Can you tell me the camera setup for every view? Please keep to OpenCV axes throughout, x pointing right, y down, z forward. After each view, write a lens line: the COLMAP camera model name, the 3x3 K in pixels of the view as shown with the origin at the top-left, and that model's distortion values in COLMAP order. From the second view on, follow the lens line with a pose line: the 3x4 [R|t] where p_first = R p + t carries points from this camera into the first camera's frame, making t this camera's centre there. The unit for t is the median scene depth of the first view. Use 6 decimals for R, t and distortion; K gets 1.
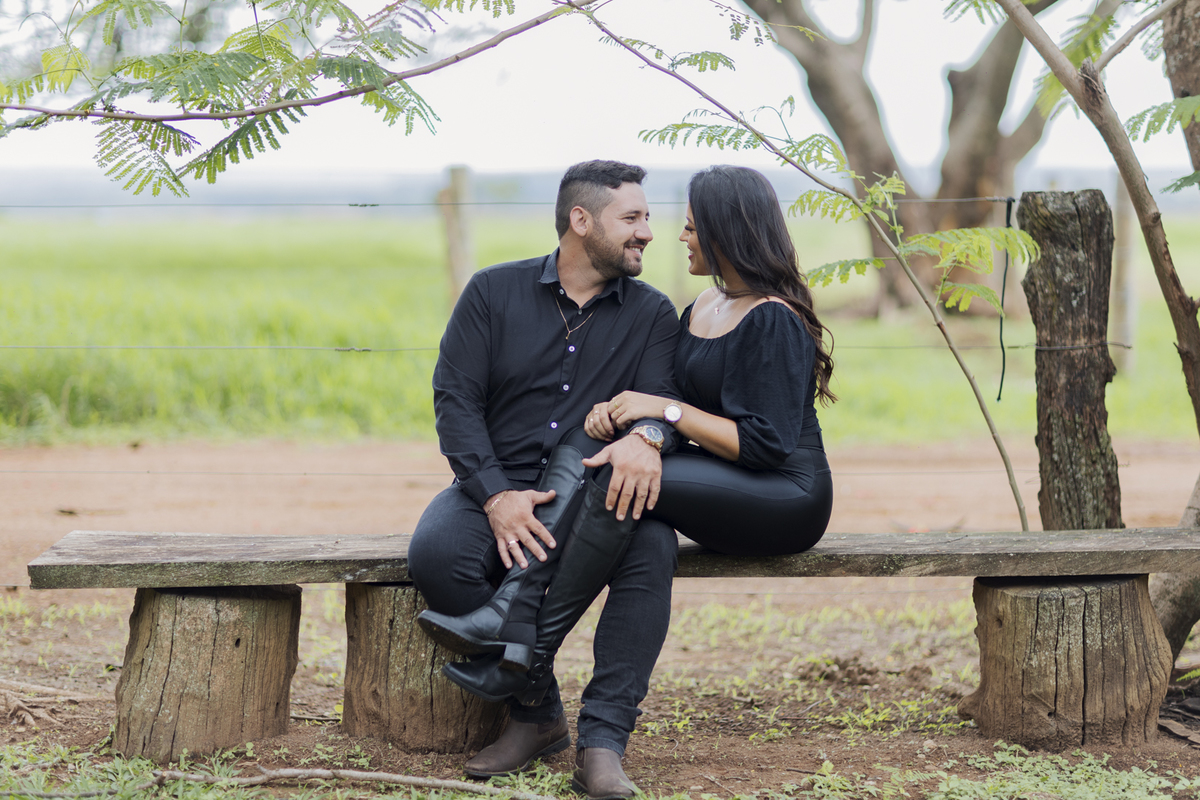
lens RADIAL K [[2862.3, 0, 590.9], [0, 2862.3, 403.8], [0, 0, 1]] dist [0.087638, 0.000000]
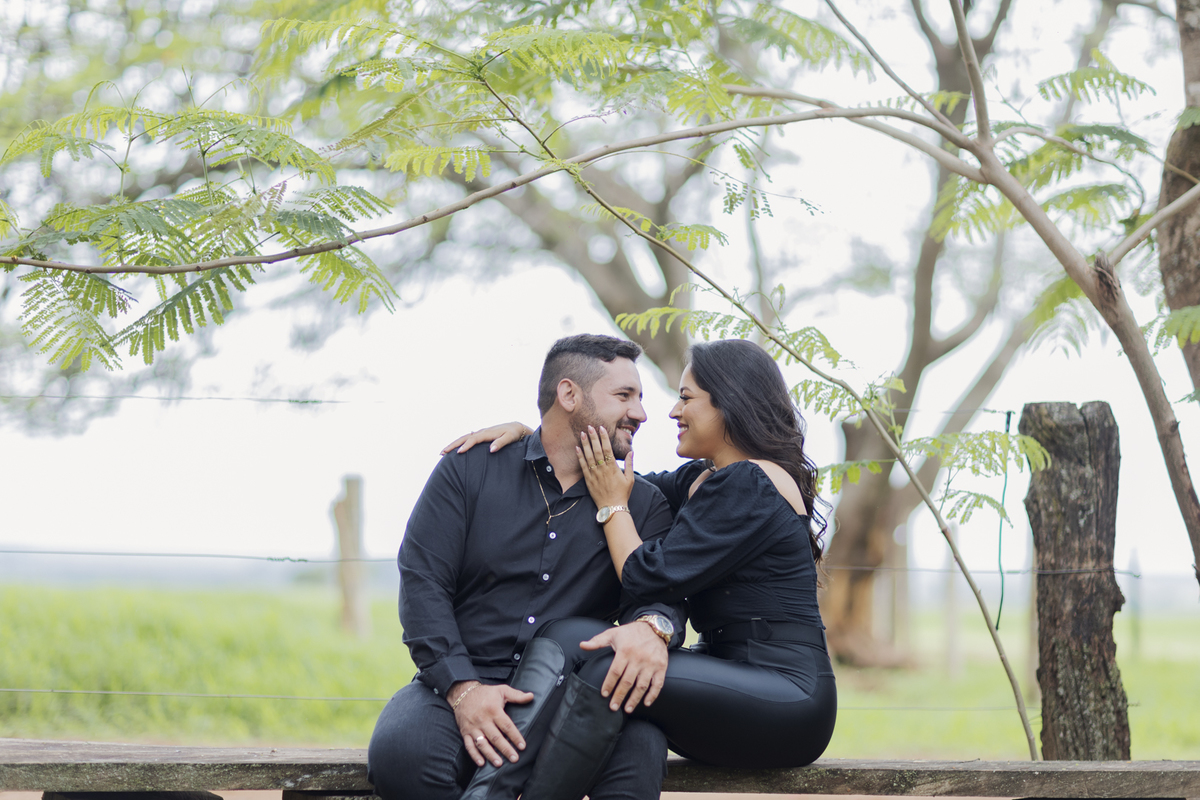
lens RADIAL K [[2862.3, 0, 610.4], [0, 2862.3, 396.4], [0, 0, 1]] dist [0.087638, 0.000000]
pose [[0.998072, 0.029044, 0.054847, -0.036428], [-0.021154, 0.990021, -0.139325, 0.060819], [-0.058346, 0.137896, 0.988727, 0.102402]]
